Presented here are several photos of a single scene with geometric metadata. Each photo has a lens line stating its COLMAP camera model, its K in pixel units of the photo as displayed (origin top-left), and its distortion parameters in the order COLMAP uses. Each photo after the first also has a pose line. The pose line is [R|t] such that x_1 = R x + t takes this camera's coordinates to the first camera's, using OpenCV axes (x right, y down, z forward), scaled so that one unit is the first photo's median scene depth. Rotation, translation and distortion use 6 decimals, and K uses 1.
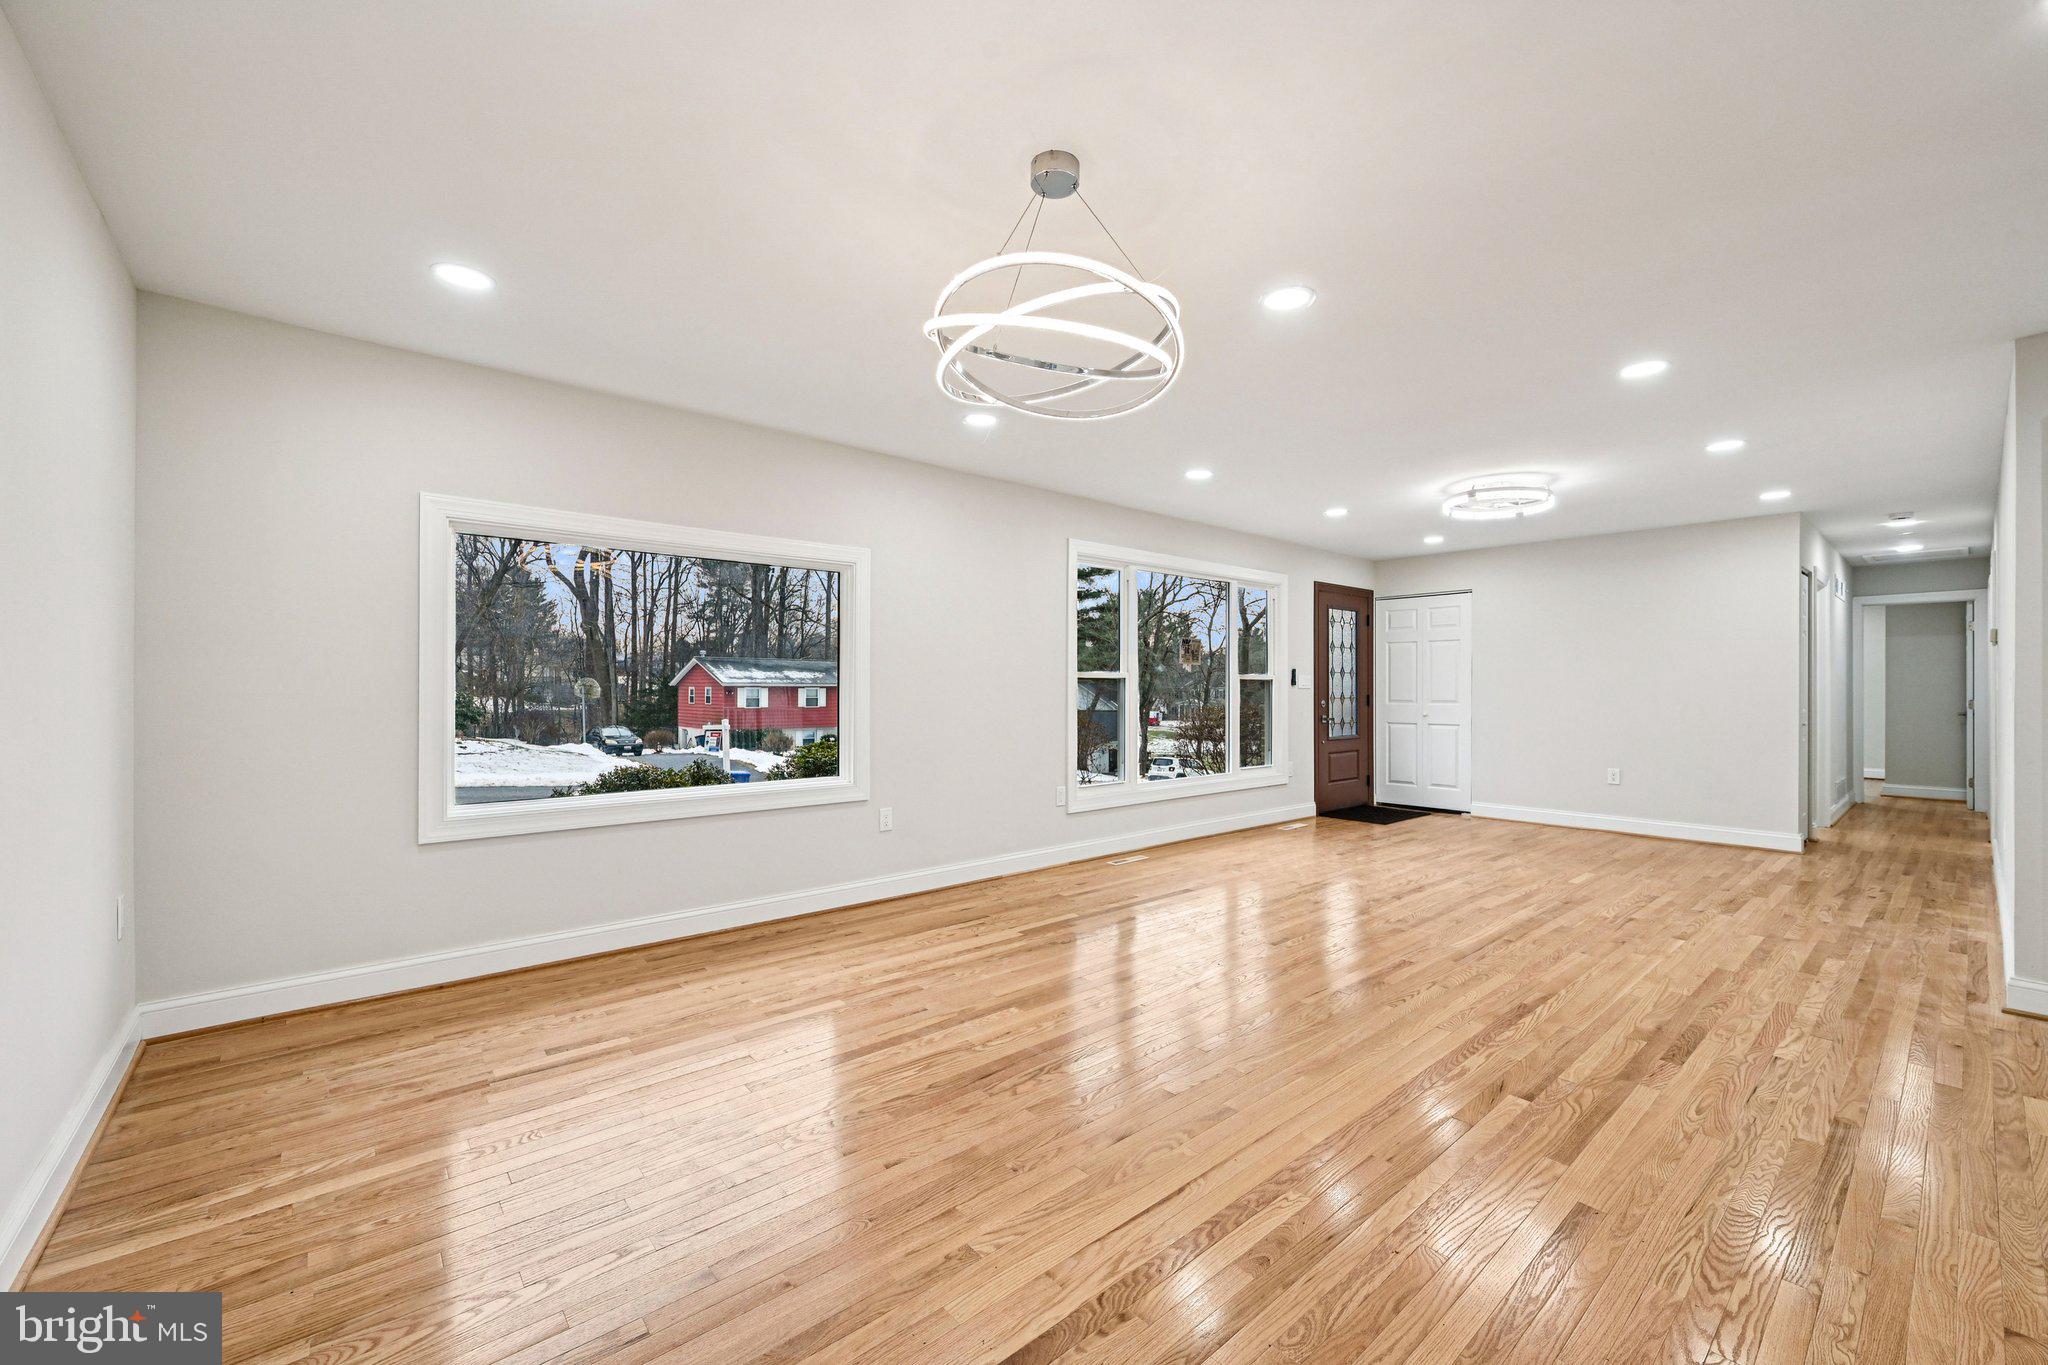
lens RADIAL K [[815.9, 0, 1032.4], [0, 815.9, 687.2], [0, 0, 1]] dist [-0.001098, 0.000293]
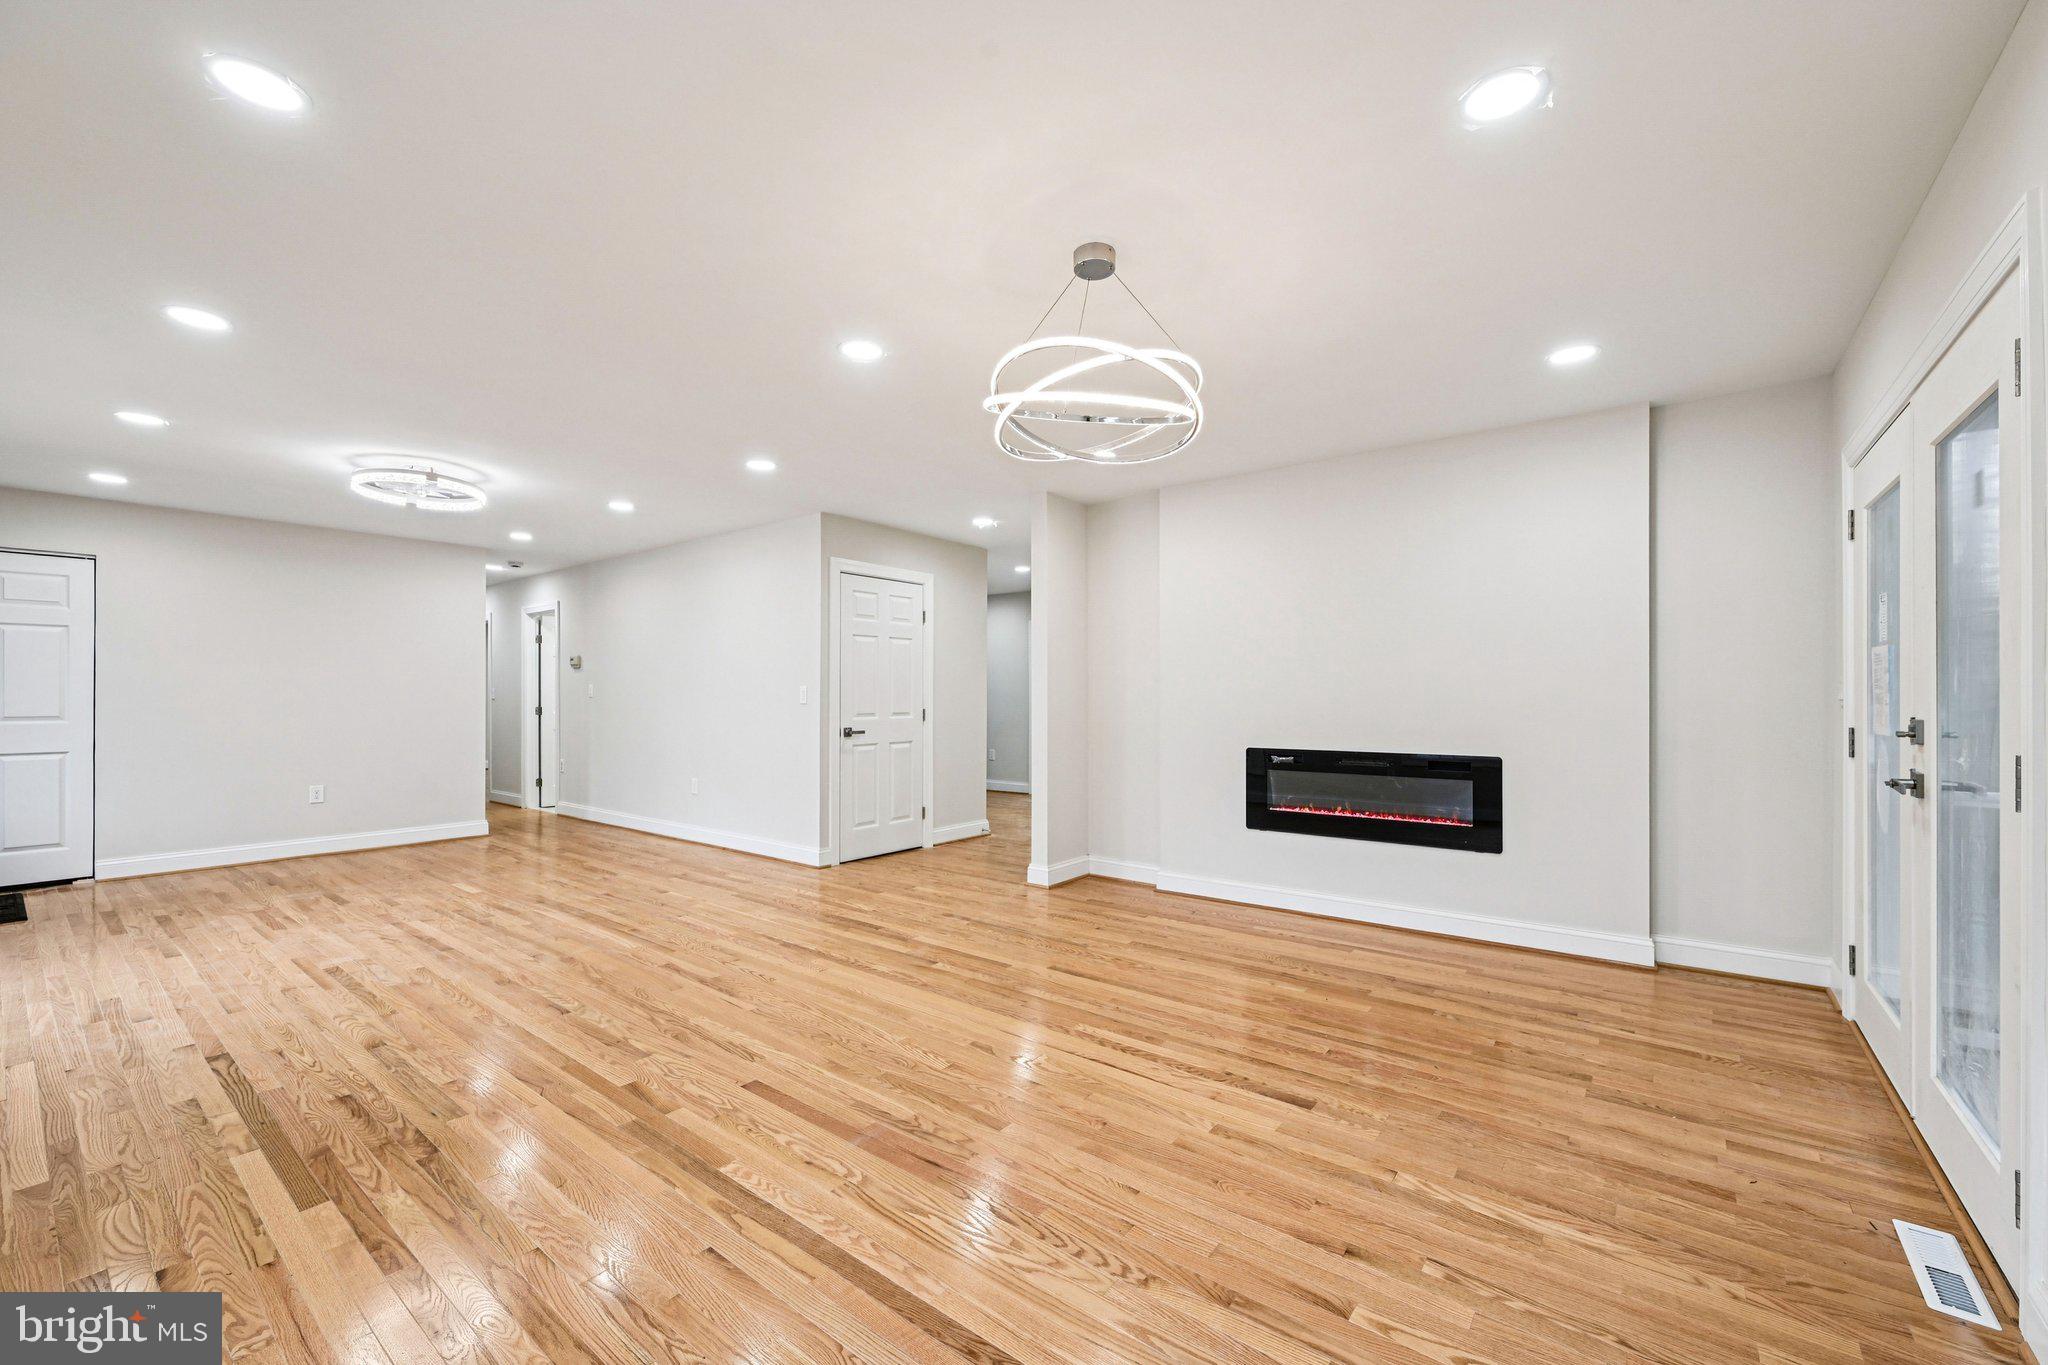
lens RADIAL K [[815.9, 0, 1032.4], [0, 815.9, 687.2], [0, 0, 1]] dist [-0.001098, 0.000293]
pose [[-0.196778, 0.009184, 0.980405, -0.724285], [-0.000890, 0.999954, -0.009546, -0.003068], [-0.980448, -0.002751, -0.196761, 0.856536]]
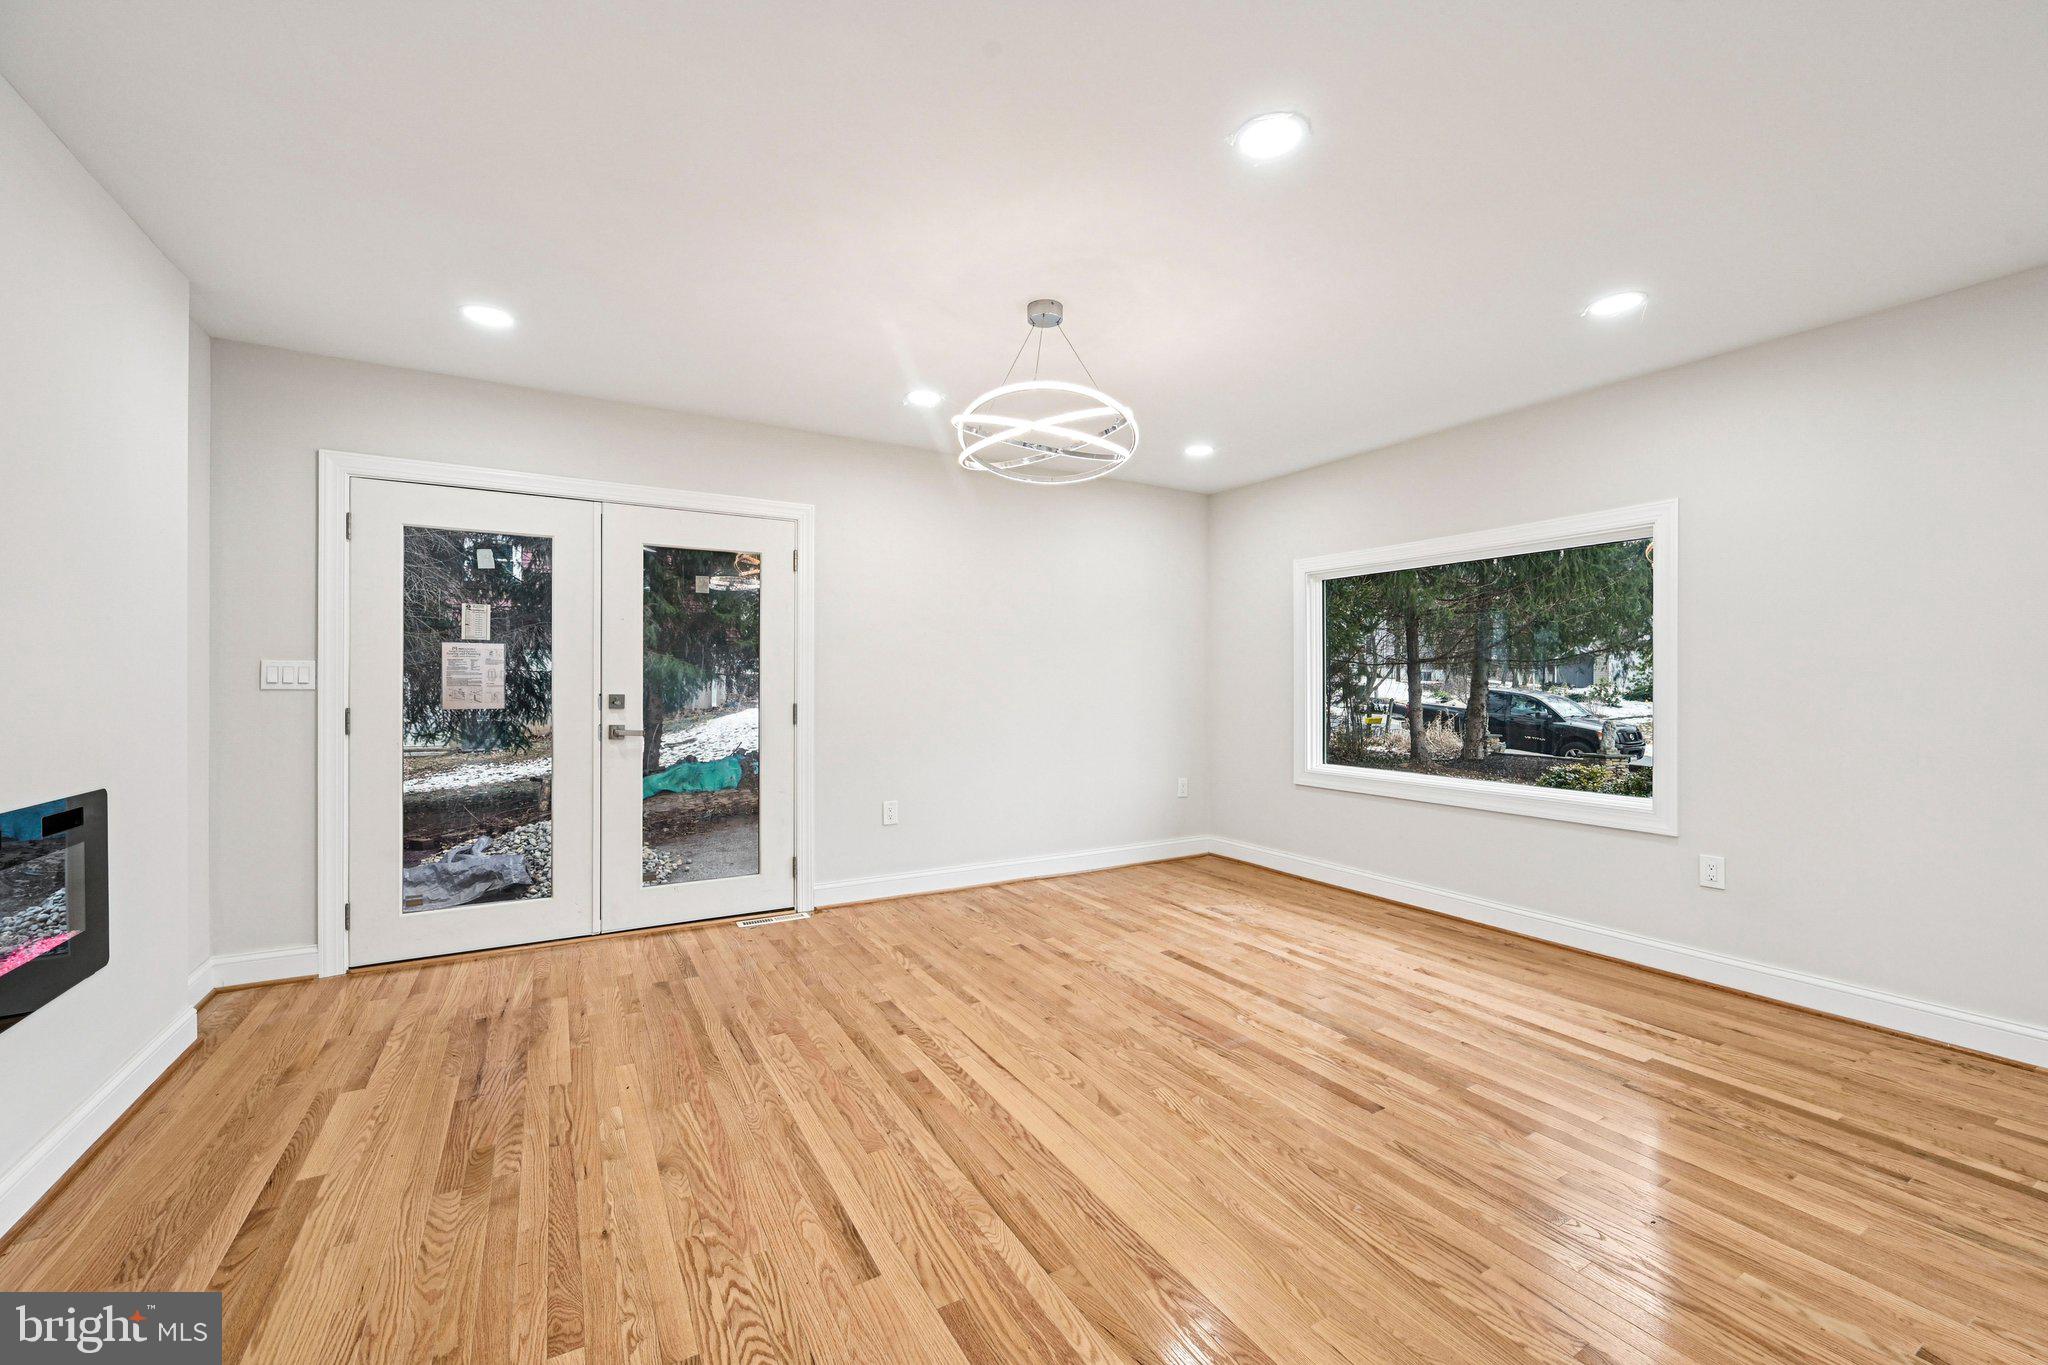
lens RADIAL K [[815.9, 0, 1032.4], [0, 815.9, 687.2], [0, 0, 1]] dist [-0.001098, 0.000293]
pose [[-0.180793, 0.001035, -0.983521, 0.907389], [-0.001714, 0.999998, 0.001367, 0.003362], [0.983520, 0.001933, -0.180791, 0.798745]]
